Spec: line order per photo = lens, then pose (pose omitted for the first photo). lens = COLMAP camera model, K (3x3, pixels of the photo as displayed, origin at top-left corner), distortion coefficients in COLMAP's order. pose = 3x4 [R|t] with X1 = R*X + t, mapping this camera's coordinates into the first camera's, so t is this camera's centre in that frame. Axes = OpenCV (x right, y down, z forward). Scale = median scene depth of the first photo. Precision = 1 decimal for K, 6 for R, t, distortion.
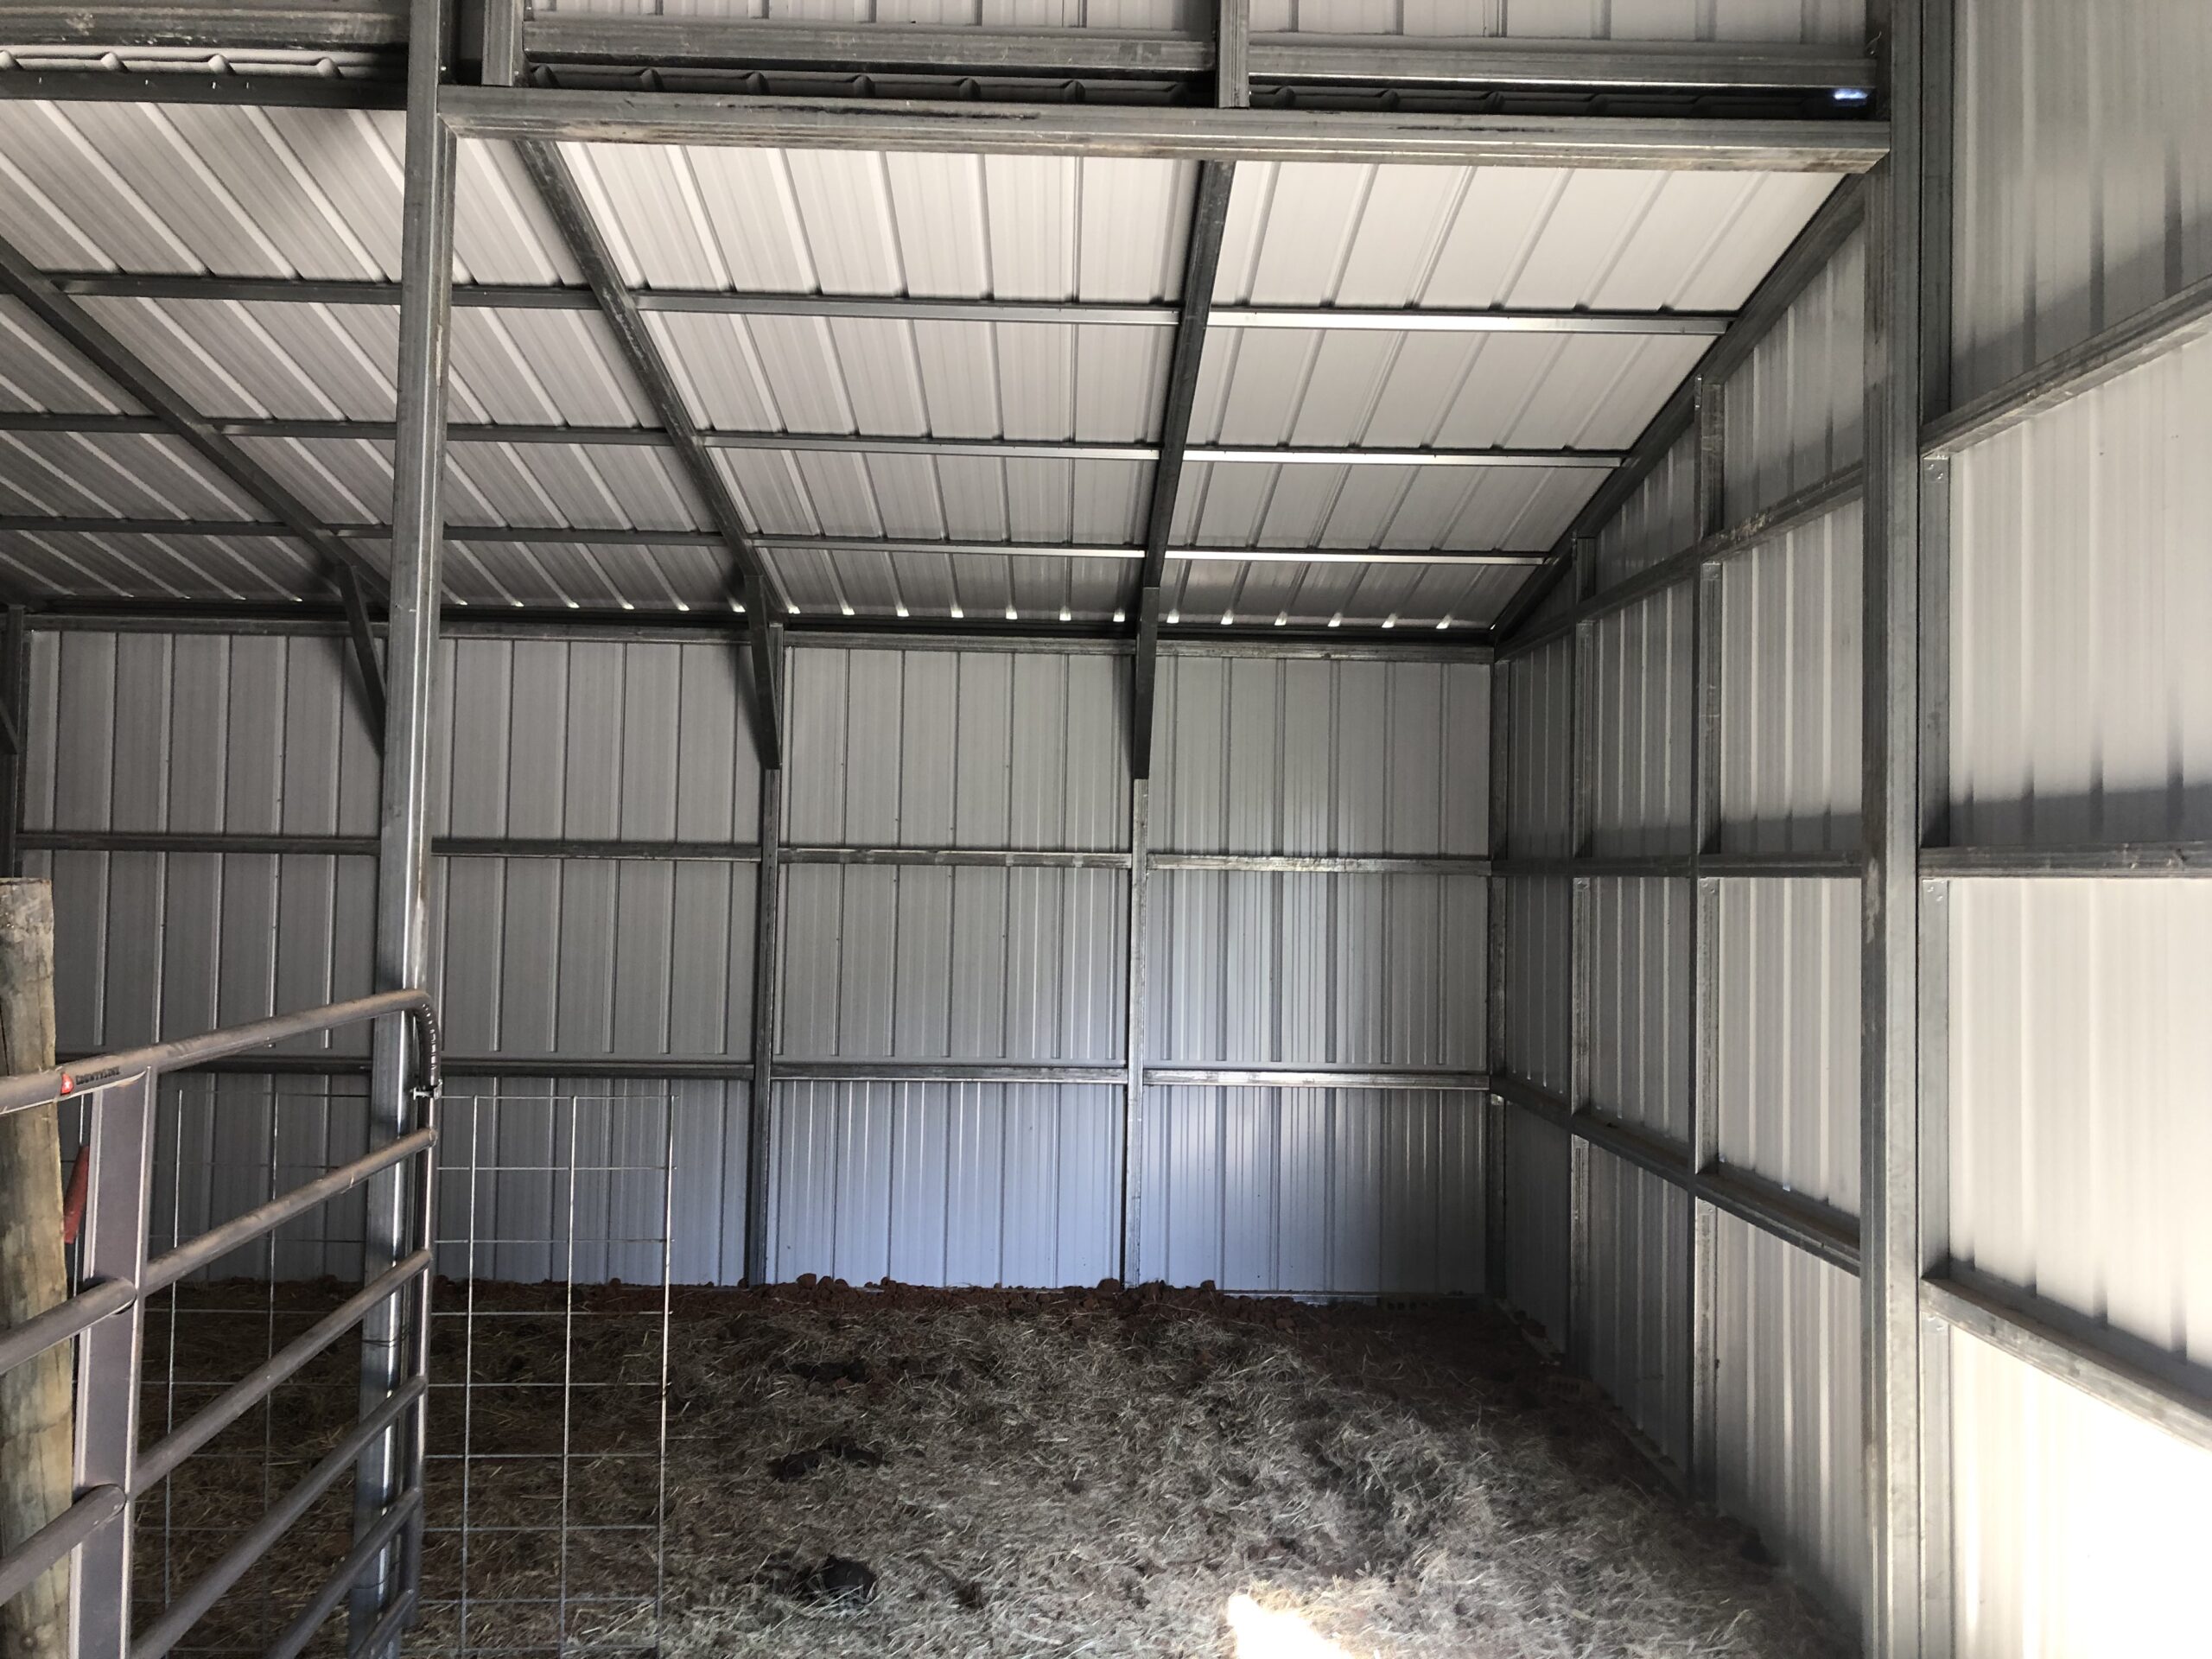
lens RADIAL K [[1782.8, 0, 1106.0], [0, 1782.8, 829.5], [0, 0, 1]] dist [0.088748, -0.094732]
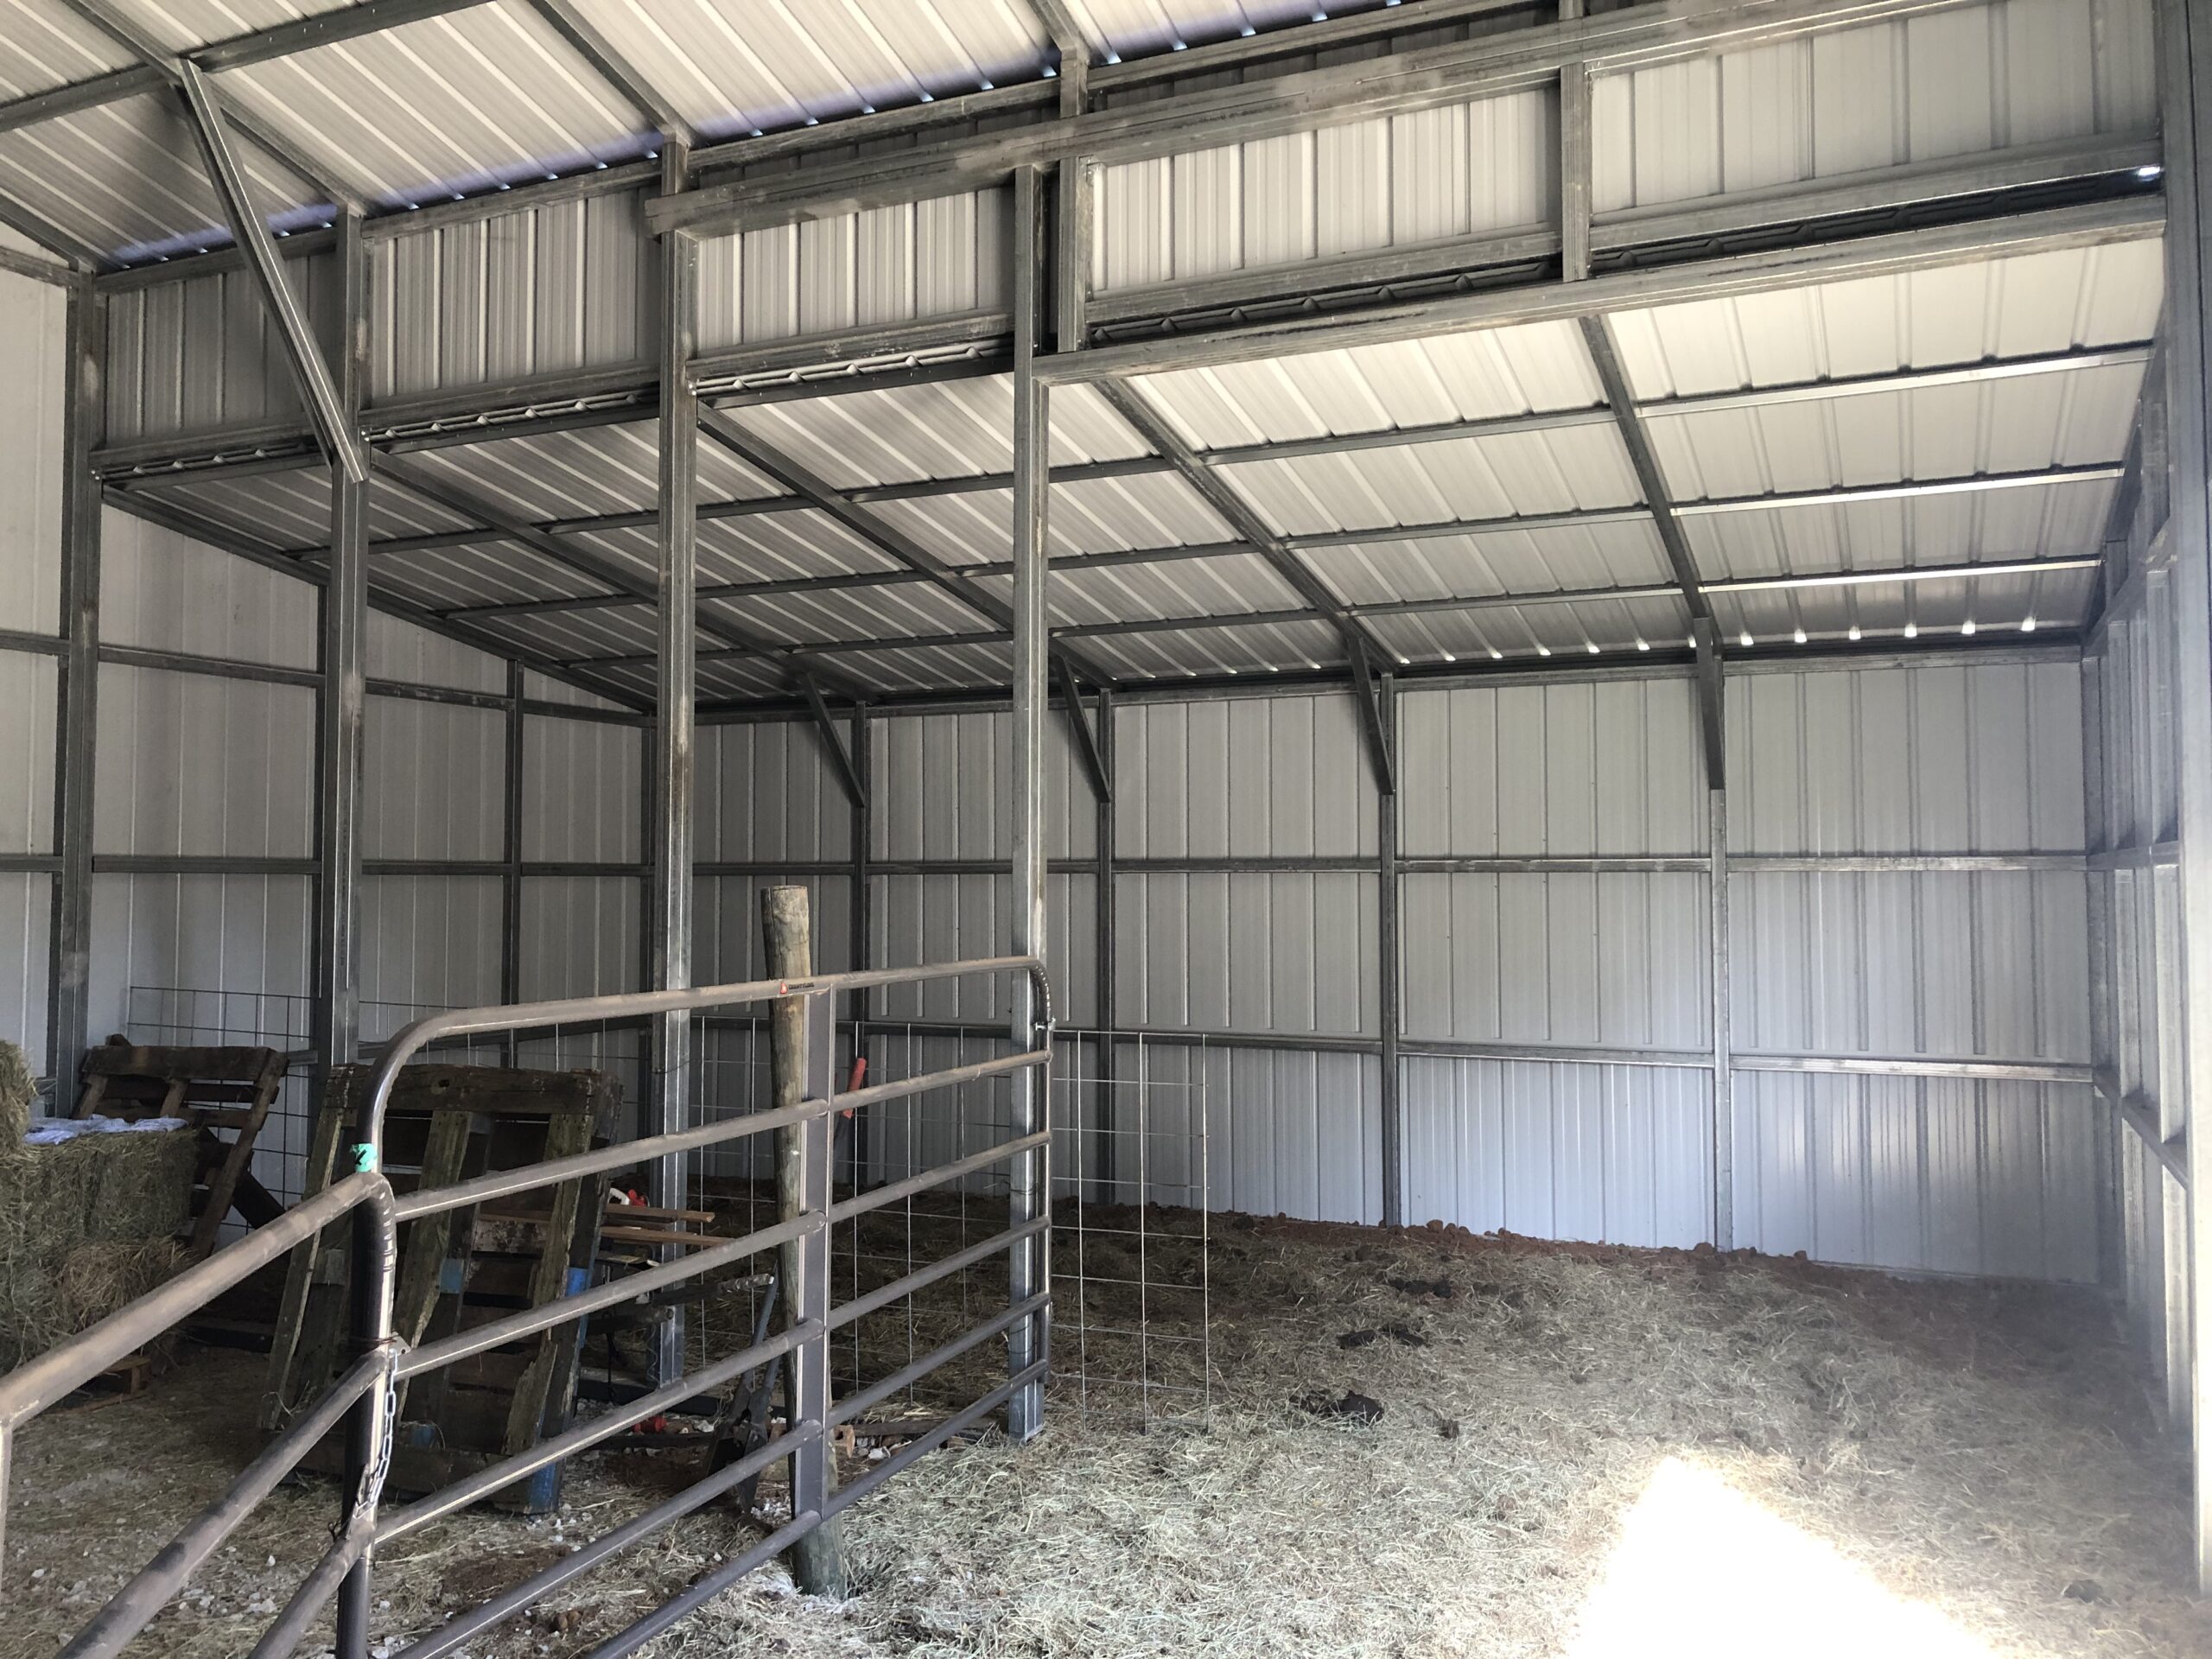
lens RADIAL K [[1640.9, 0, 1106.0], [0, 1640.9, 829.5], [0, 0, 1]] dist [0.073900, -0.003540]
pose [[0.913942, -0.032746, -0.404521, 0.103211], [0.028509, 0.999457, -0.016495, 0.002665], [0.404842, 0.003543, 0.914380, -0.102563]]
